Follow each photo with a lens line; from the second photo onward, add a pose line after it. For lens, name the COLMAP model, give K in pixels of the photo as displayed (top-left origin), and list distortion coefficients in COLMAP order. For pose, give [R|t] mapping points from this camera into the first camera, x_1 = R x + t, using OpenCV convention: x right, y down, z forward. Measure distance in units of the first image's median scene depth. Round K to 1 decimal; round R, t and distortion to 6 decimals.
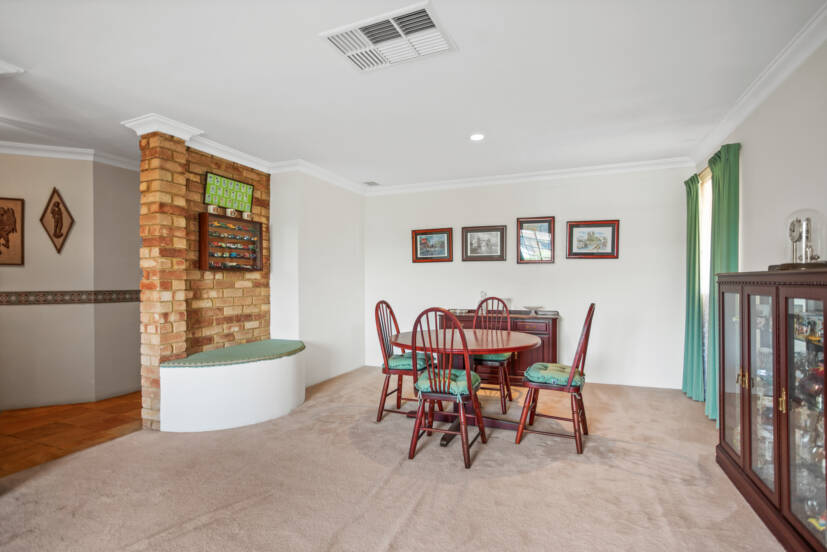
lens RADIAL K [[402.5, 0, 414.7], [0, 402.5, 278.1], [0, 0, 1]] dist [-0.040610, 0.024132]
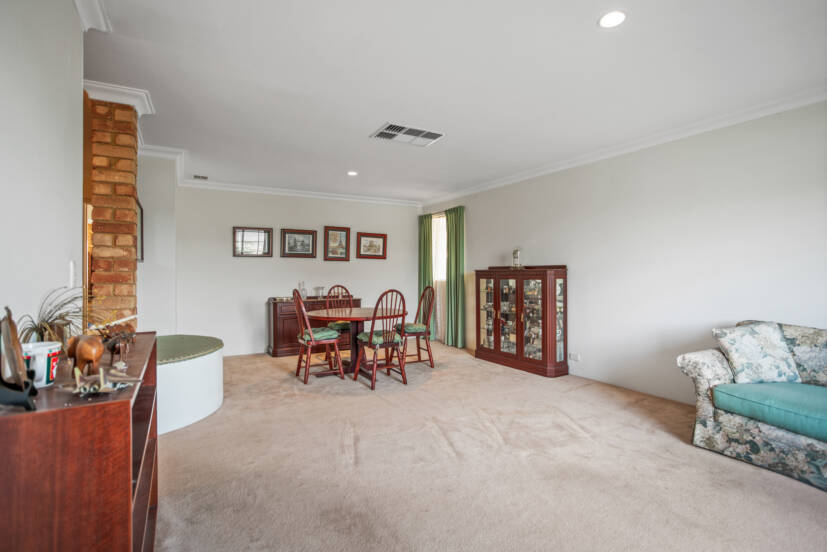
lens RADIAL K [[402.5, 0, 412.8], [0, 402.5, 273.6], [0, 0, 1]] dist [-0.040610, 0.024132]
pose [[0.599710, -0.002437, 0.800214, -0.669273], [-0.005517, 0.999959, 0.007180, -0.004194], [-0.800198, -0.008721, 0.599672, -0.029014]]
